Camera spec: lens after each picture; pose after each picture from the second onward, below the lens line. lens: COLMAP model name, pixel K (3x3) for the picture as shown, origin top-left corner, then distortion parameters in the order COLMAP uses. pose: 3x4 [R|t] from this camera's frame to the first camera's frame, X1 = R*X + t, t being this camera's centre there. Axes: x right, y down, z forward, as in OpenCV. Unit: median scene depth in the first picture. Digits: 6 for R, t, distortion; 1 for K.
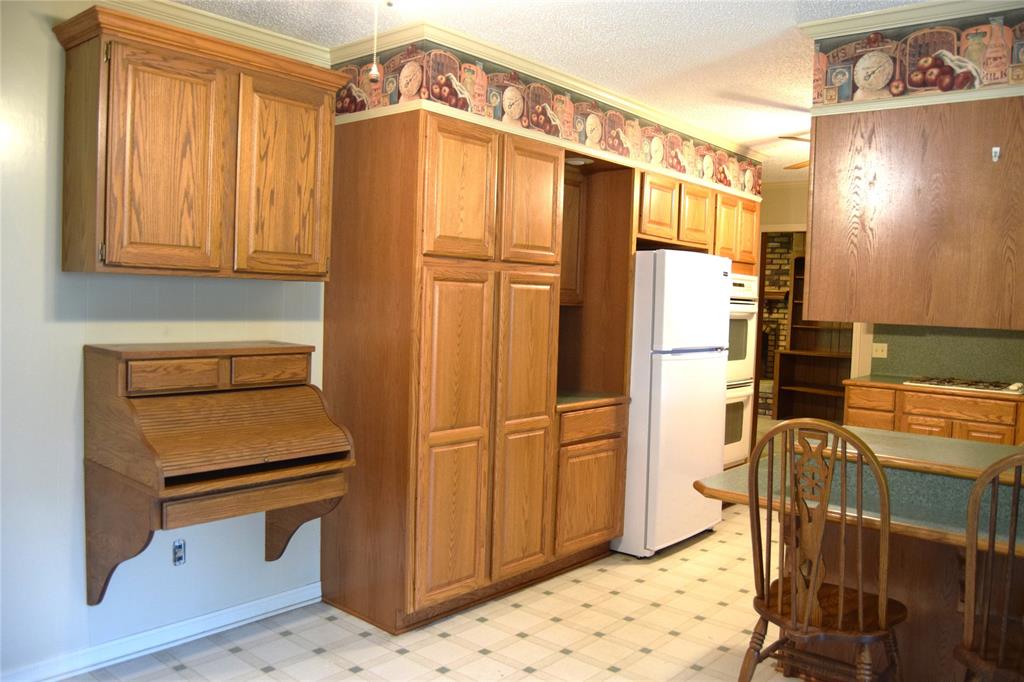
lens RADIAL K [[829.6, 0, 512.4], [0, 829.6, 338.0], [0, 0, 1]] dist [0.004983, -0.000036]
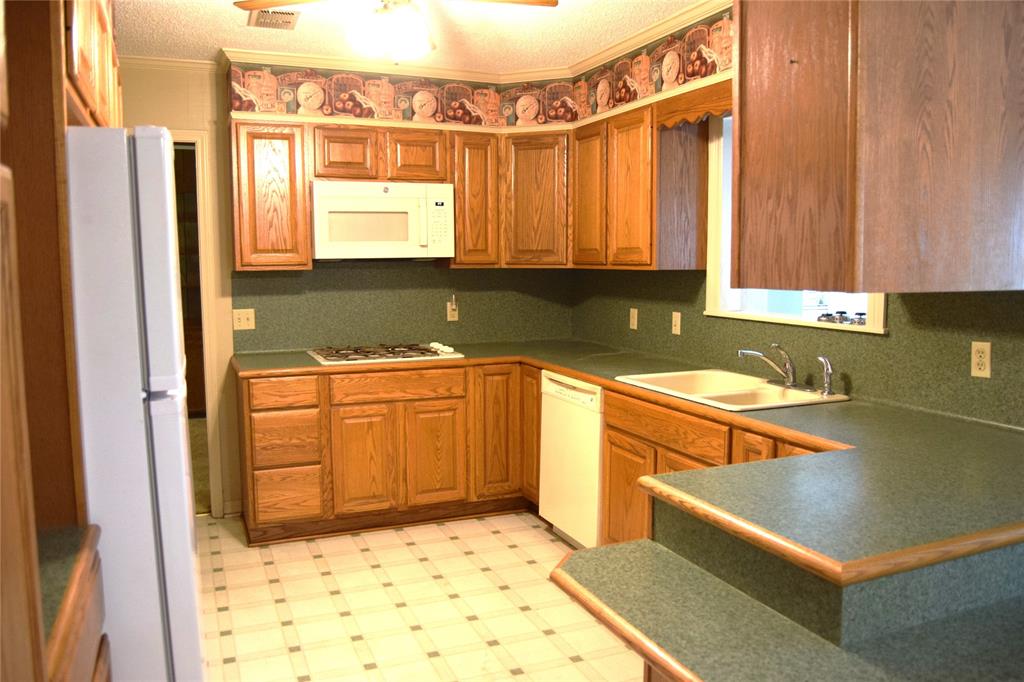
lens RADIAL K [[829.6, 0, 504.3], [0, 829.6, 332.1], [0, 0, 1]] dist [0.004983, -0.000036]
pose [[0.453135, -0.118625, 0.883514, -0.082353], [0.064997, 0.992865, 0.099971, -0.033331], [-0.889069, 0.012125, 0.457613, 0.549672]]
